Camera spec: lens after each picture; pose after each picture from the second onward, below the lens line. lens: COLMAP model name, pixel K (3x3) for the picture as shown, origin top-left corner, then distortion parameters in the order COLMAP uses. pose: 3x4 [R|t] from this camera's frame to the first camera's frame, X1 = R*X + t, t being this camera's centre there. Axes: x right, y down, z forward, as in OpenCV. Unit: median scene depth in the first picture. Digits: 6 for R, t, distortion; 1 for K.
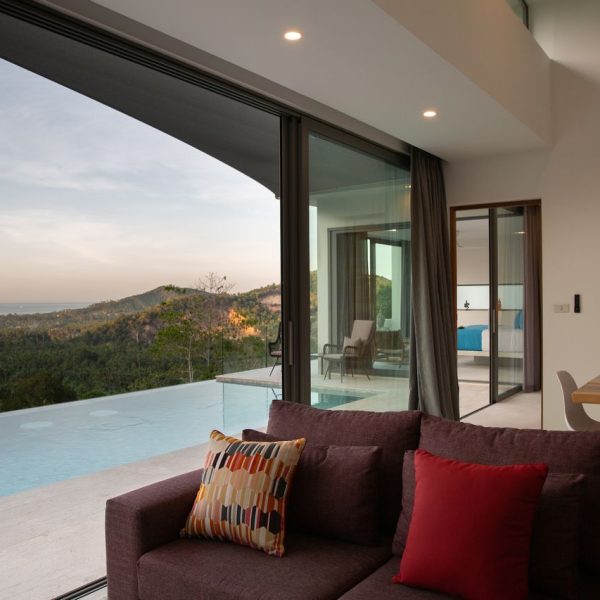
lens RADIAL K [[621.1, 0, 300.0], [0, 621.1, 300.0], [0, 0, 1]] dist [-0.084218, 0.012107]
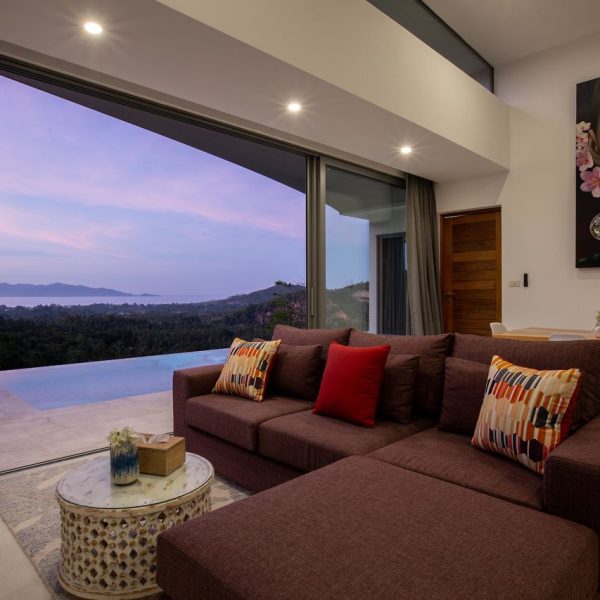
lens RADIAL K [[460.4, 0, 297.8], [0, 460.4, 299.1], [0, 0, 1]] dist [-0.040134, 0.008756]
pose [[0.984003, 0.007411, -0.177997, 0.166853], [-0.005452, 0.999919, 0.011491, 0.053450], [0.178068, -0.010337, 0.983964, -0.161830]]
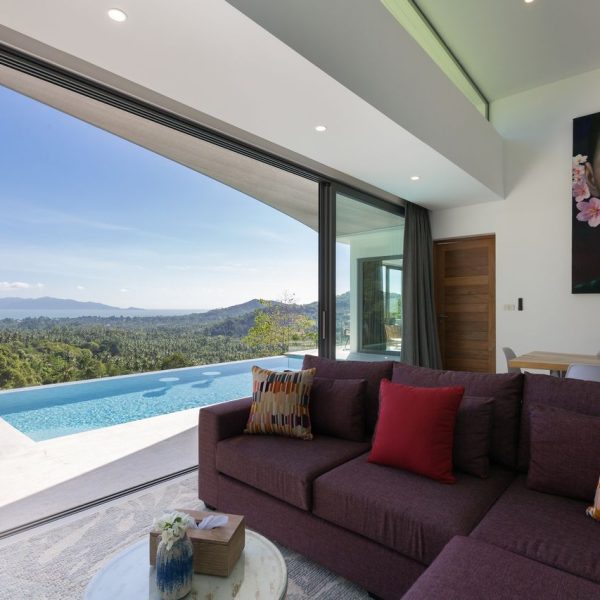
lens RADIAL K [[406.2, 0, 301.7], [0, 406.2, 303.5], [0, 0, 1]] dist [0.003209, -0.002314]
pose [[0.994598, 0.010151, -0.103307, 0.039509], [-0.011508, 0.999855, -0.012552, 0.029558], [0.103165, 0.013673, 0.994570, -0.040767]]
